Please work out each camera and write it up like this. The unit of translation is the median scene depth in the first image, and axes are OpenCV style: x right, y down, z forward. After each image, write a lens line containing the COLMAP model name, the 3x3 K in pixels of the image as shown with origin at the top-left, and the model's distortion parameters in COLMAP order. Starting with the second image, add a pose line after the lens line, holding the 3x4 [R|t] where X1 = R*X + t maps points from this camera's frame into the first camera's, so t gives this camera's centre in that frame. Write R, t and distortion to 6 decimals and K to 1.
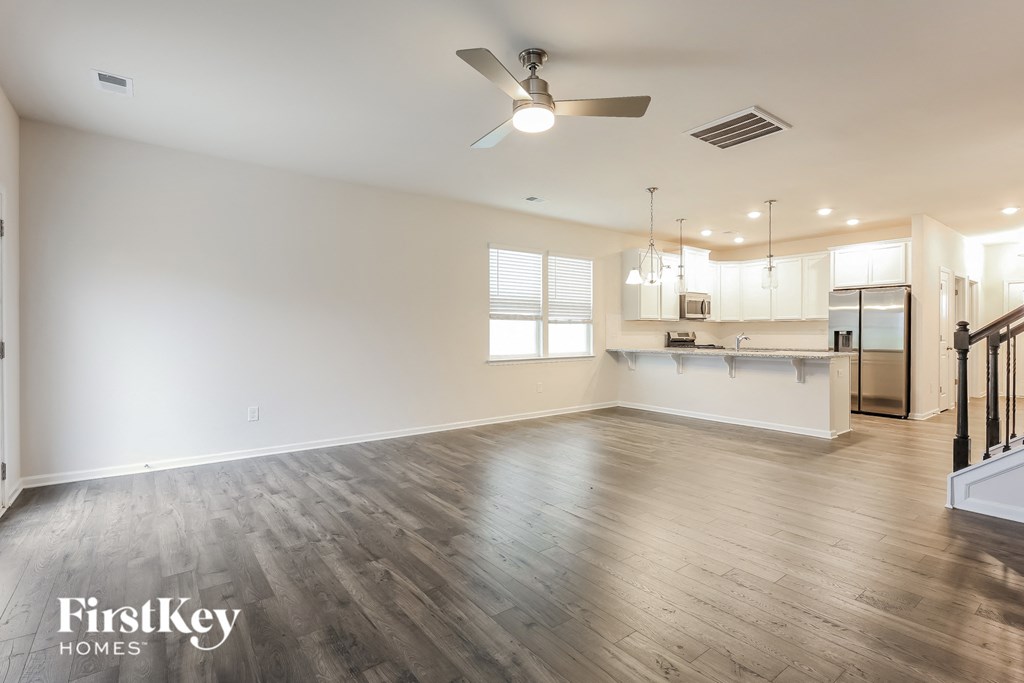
lens RADIAL K [[481.9, 0, 509.1], [0, 481.9, 339.7], [0, 0, 1]] dist [-0.000924, -0.001096]
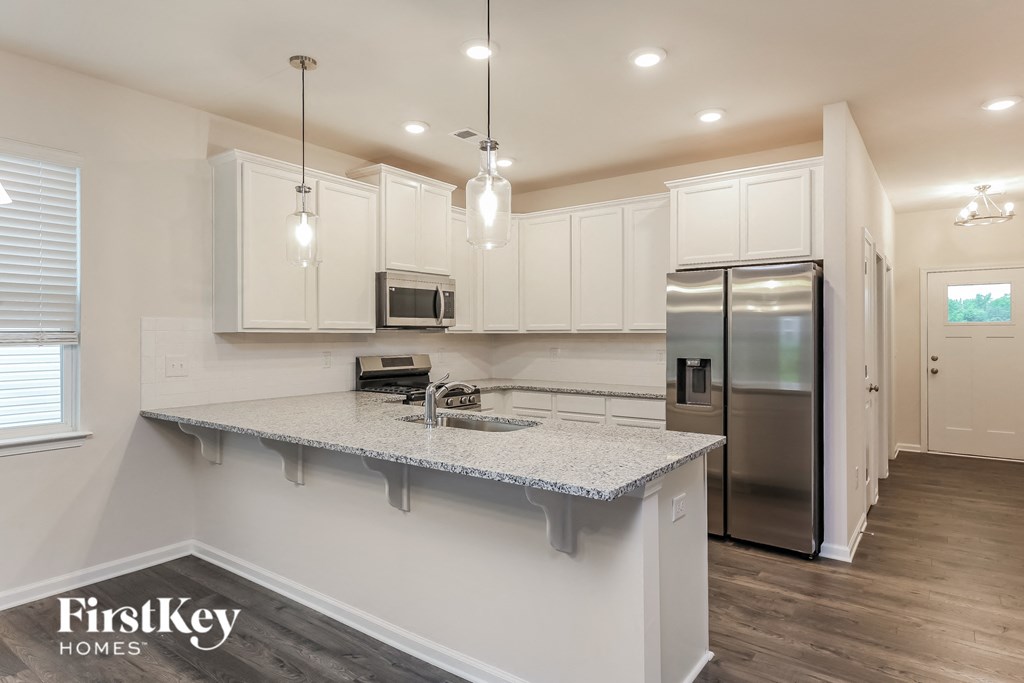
lens RADIAL K [[579.6, 0, 509.6], [0, 579.6, 335.9], [0, 0, 1]] dist [0.008140, 0.000035]
pose [[0.960676, -0.000470, 0.277670, 0.350139], [0.003358, 0.999945, -0.009925, -0.033156], [-0.277650, 0.010467, 0.960625, 0.487372]]
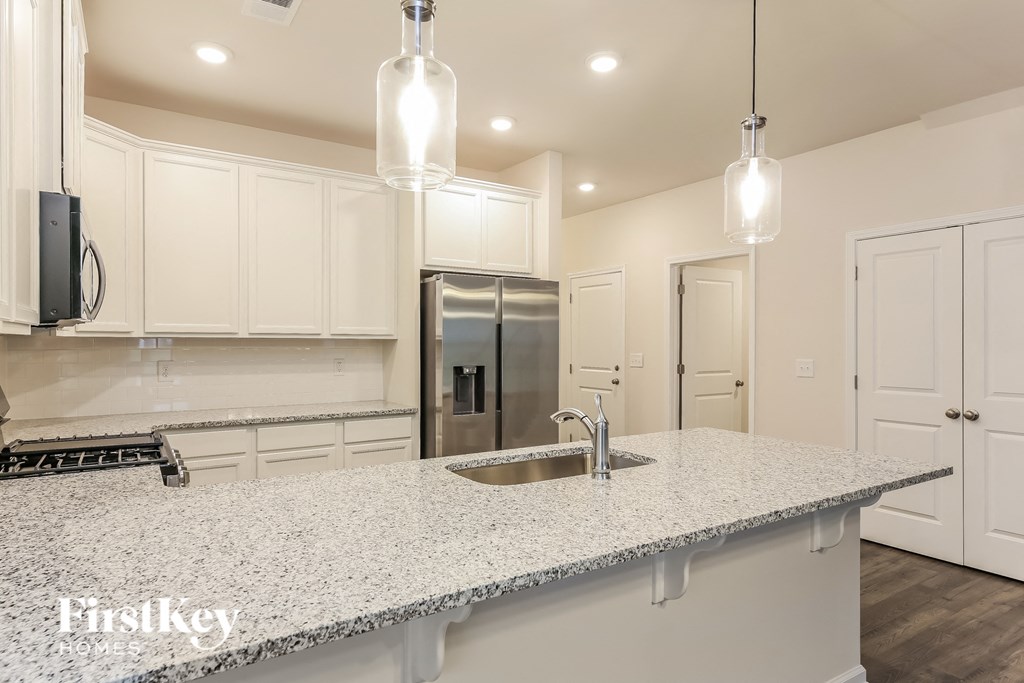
lens RADIAL K [[579.6, 0, 510.0], [0, 579.6, 344.3], [0, 0, 1]] dist [0.008140, 0.000035]
pose [[0.096955, -0.002640, 0.995285, 0.156890], [0.009767, 0.999951, 0.001701, -0.036629], [-0.995241, 0.009556, 0.096976, 0.859899]]
